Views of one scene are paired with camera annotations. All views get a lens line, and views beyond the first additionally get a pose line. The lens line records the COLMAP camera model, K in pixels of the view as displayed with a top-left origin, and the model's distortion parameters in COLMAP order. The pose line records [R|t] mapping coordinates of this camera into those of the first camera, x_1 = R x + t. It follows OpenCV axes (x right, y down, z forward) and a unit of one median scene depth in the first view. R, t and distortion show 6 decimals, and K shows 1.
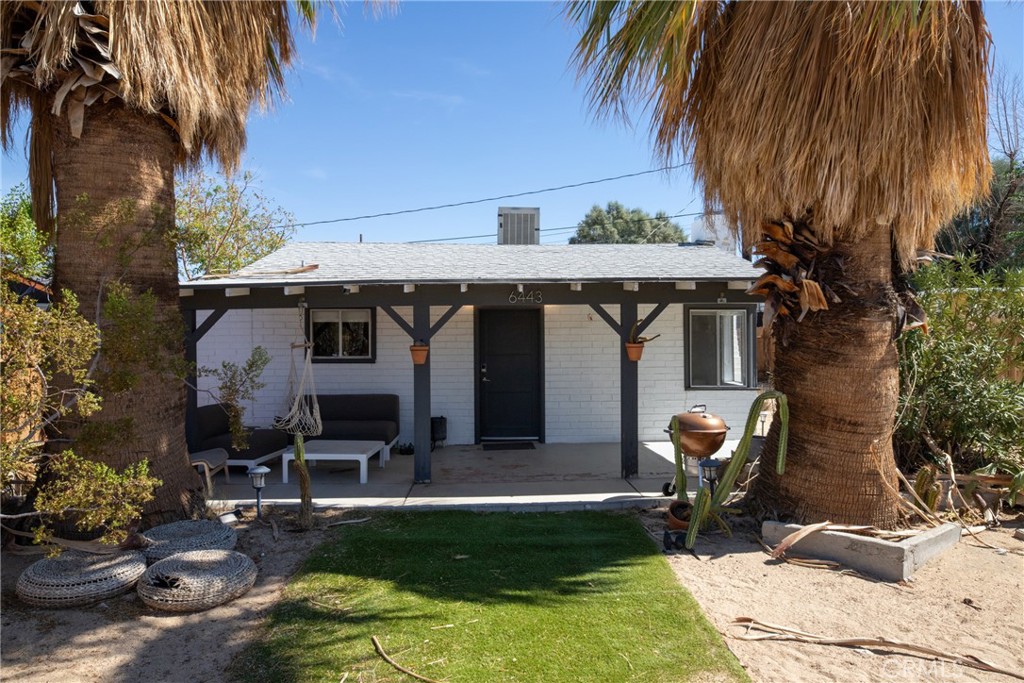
lens RADIAL K [[694.2, 0, 512.0], [0, 694.2, 341.5], [0, 0, 1]] dist [0.003634, 0.004904]
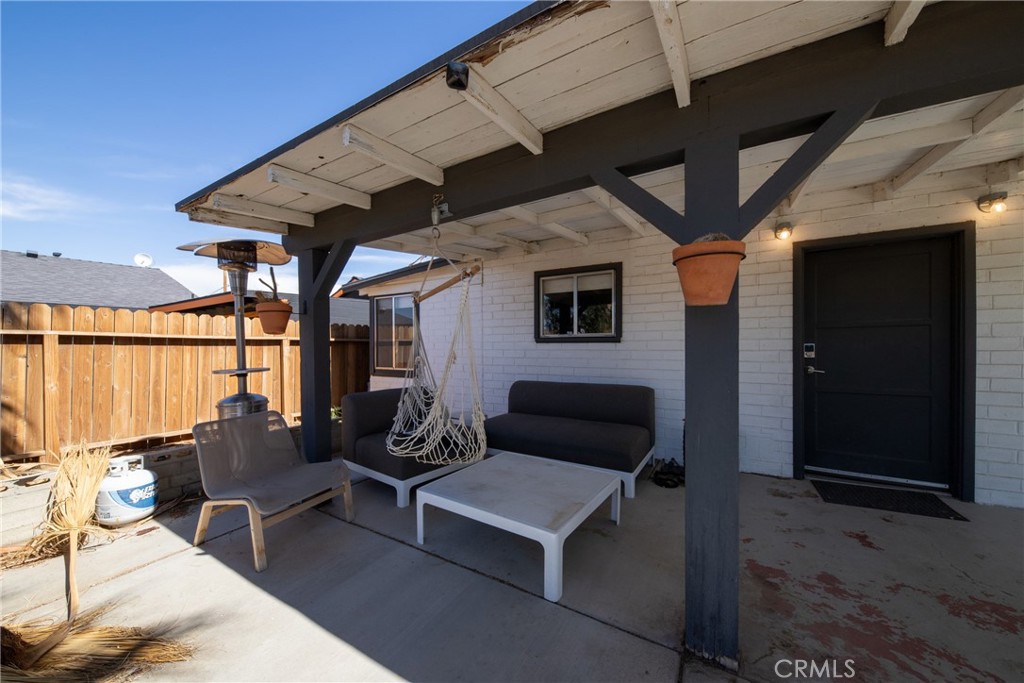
lens RADIAL K [[372.2, 0, 485.5], [0, 372.2, 351.6], [0, 0, 1]] dist [-0.000455, -0.000142]
pose [[0.818071, 0.005332, -0.575092, -0.087313], [-0.000675, 0.999965, 0.008312, 0.037900], [0.575116, -0.006412, 0.818046, 0.595404]]
